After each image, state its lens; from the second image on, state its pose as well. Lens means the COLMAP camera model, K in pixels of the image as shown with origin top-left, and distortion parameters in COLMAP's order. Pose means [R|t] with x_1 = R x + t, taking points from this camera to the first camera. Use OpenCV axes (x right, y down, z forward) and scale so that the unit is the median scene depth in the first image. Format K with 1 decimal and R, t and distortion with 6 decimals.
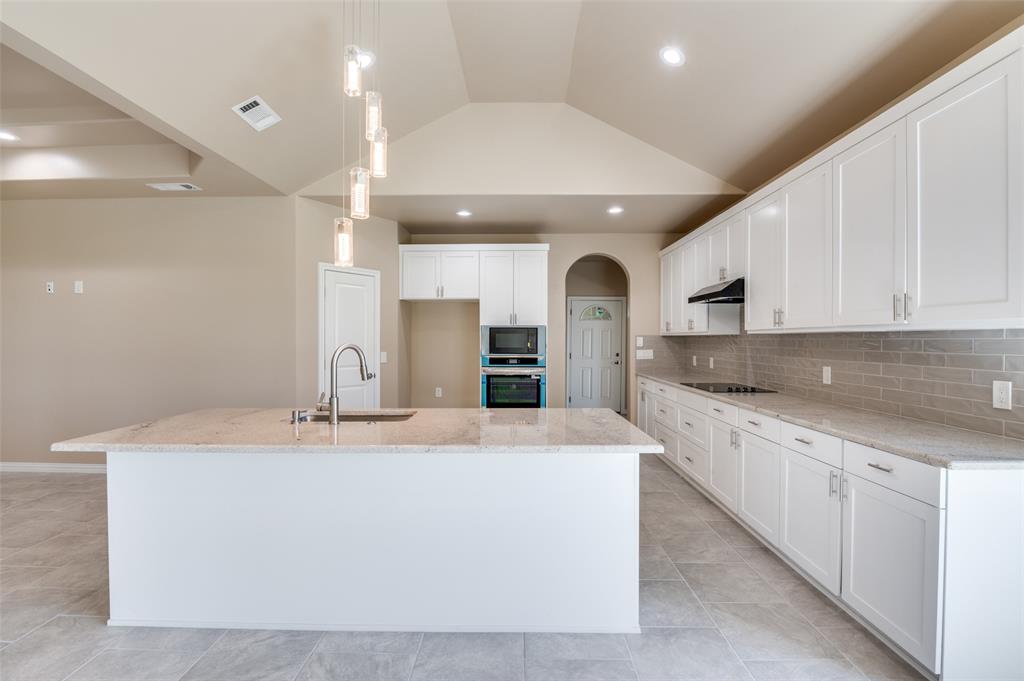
lens RADIAL K [[476.7, 0, 507.2], [0, 476.7, 345.0], [0, 0, 1]] dist [-0.015657, -0.001085]
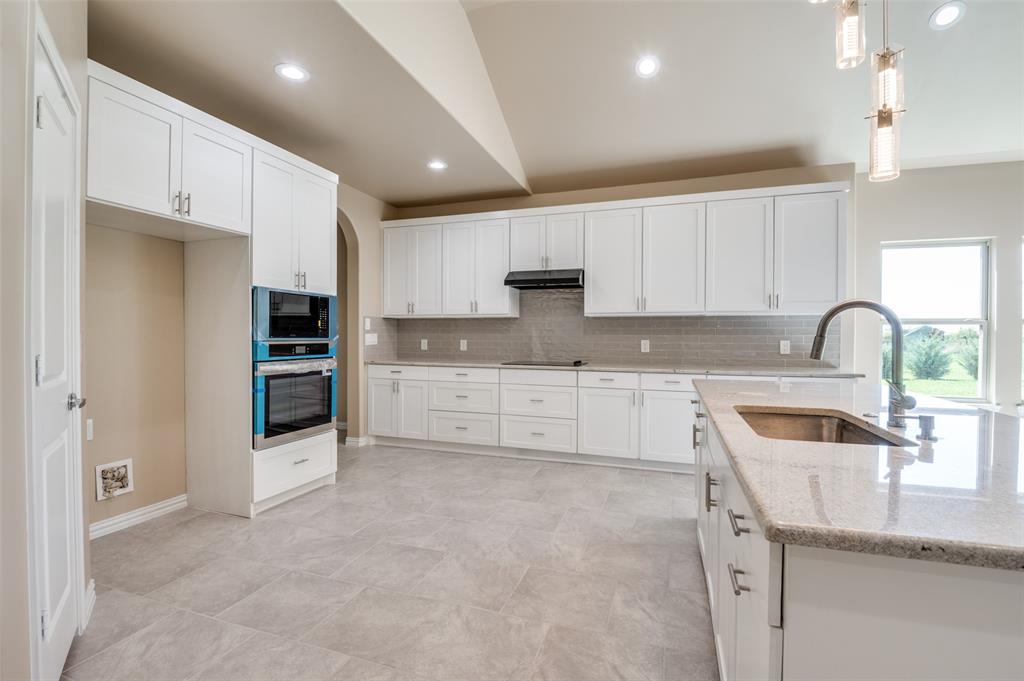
lens RADIAL K [[472.7, 0, 509.3], [0, 472.7, 340.6], [0, 0, 1]] dist [-0.014822, -0.000788]
pose [[0.306417, -0.009298, 0.951852, -0.479855], [0.007356, 0.999946, 0.007399, 0.019651], [-0.951869, 0.004735, 0.306468, 0.563762]]
